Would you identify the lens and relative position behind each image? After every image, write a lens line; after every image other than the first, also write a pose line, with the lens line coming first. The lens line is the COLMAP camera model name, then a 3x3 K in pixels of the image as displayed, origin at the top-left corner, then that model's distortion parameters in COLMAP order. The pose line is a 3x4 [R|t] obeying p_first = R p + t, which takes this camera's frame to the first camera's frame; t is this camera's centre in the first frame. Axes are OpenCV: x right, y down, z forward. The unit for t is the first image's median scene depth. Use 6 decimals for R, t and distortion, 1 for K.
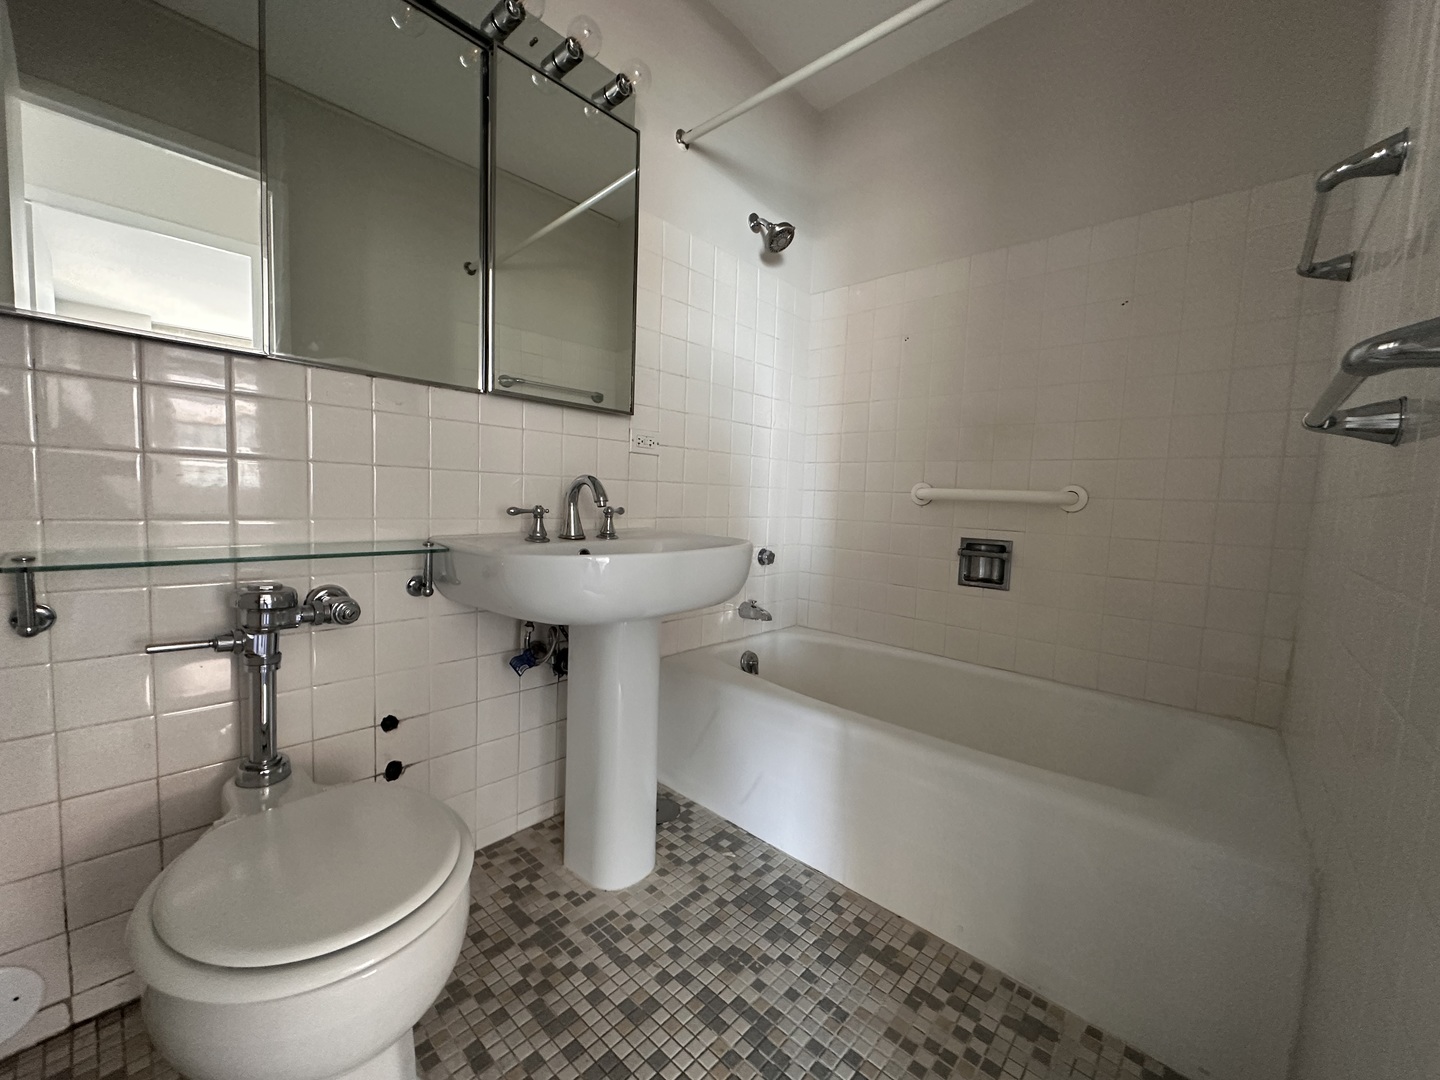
lens RADIAL K [[572.4, 0, 718.5], [0, 572.4, 539.8], [0, 0, 1]] dist [-0.001426, 0.000264]
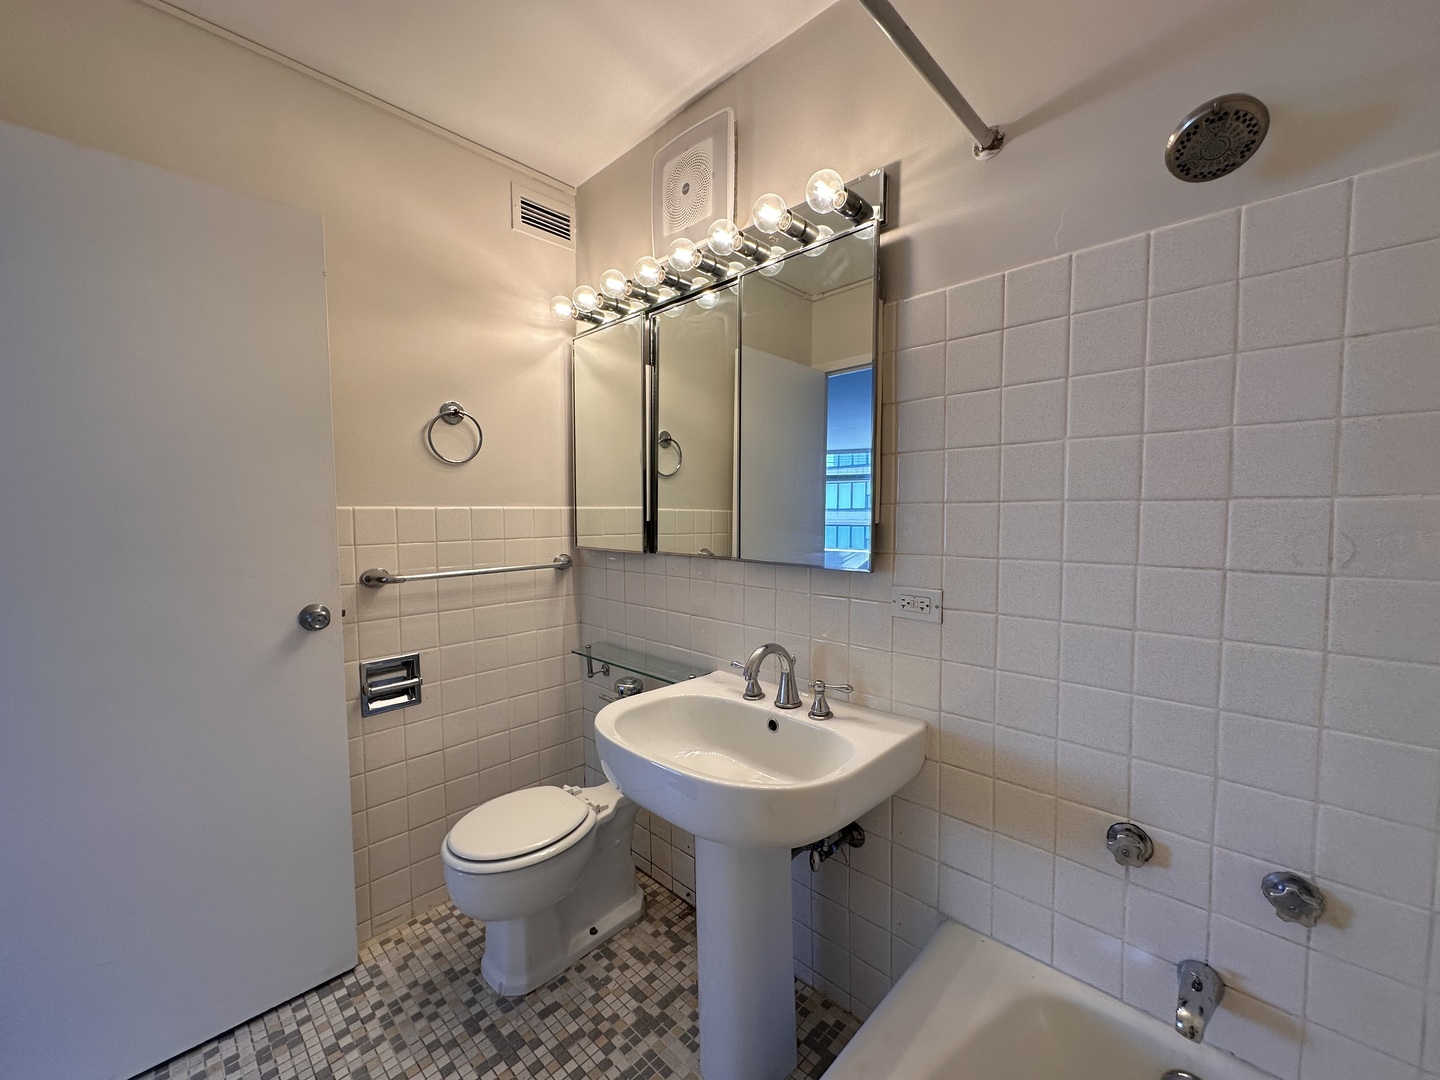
lens RADIAL K [[572.4, 0, 718.4], [0, 572.4, 538.7], [0, 0, 1]] dist [-0.001426, 0.000264]
pose [[-0.024042, 0.009198, -0.999669, 0.942841], [-0.076098, 0.997040, 0.011004, -0.372781], [0.996810, 0.076337, -0.023270, 1.159361]]
